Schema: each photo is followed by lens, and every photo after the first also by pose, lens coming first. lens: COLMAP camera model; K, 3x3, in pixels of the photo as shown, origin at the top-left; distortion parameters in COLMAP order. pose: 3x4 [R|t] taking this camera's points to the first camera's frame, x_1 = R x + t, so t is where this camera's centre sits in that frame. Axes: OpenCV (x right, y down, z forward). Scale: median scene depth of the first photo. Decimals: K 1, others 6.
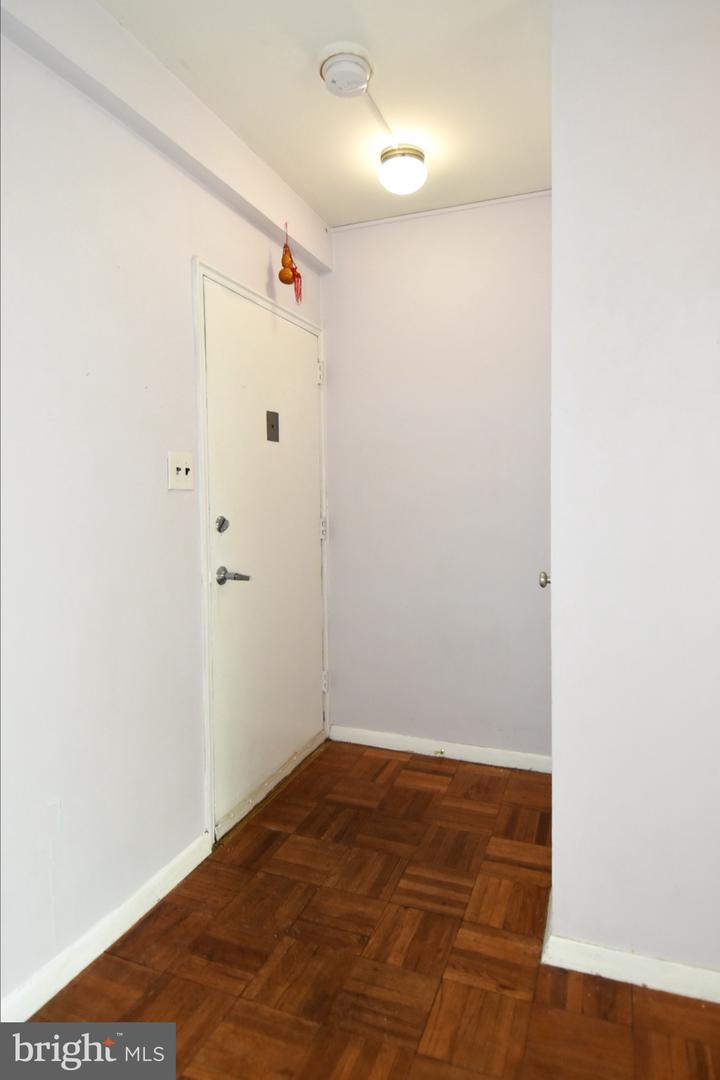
lens RADIAL K [[613.7, 0, 406.3], [0, 613.7, 514.4], [0, 0, 1]] dist [0.027273, -0.031519]
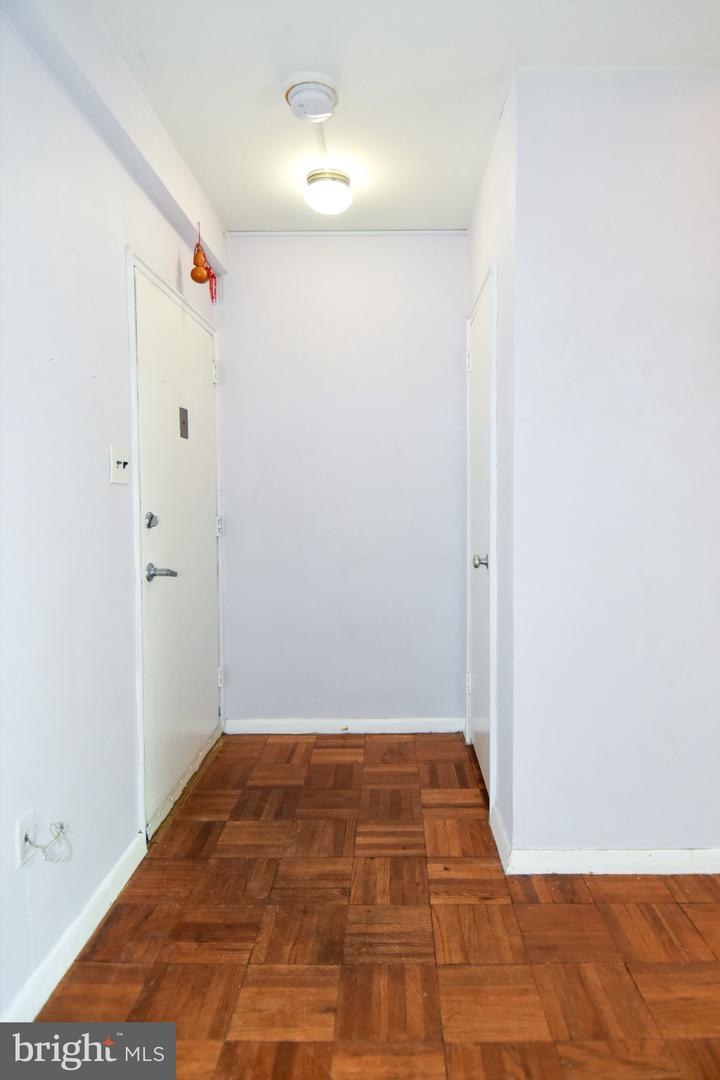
lens RADIAL K [[576.1, 0, 410.1], [0, 576.1, 519.7], [0, 0, 1]] dist [0.016564, -0.026670]
pose [[0.950924, -0.013688, 0.309120, -0.215257], [0.013102, 0.999906, 0.003969, 0.019354], [-0.309146, 0.000276, 0.951015, -0.011176]]
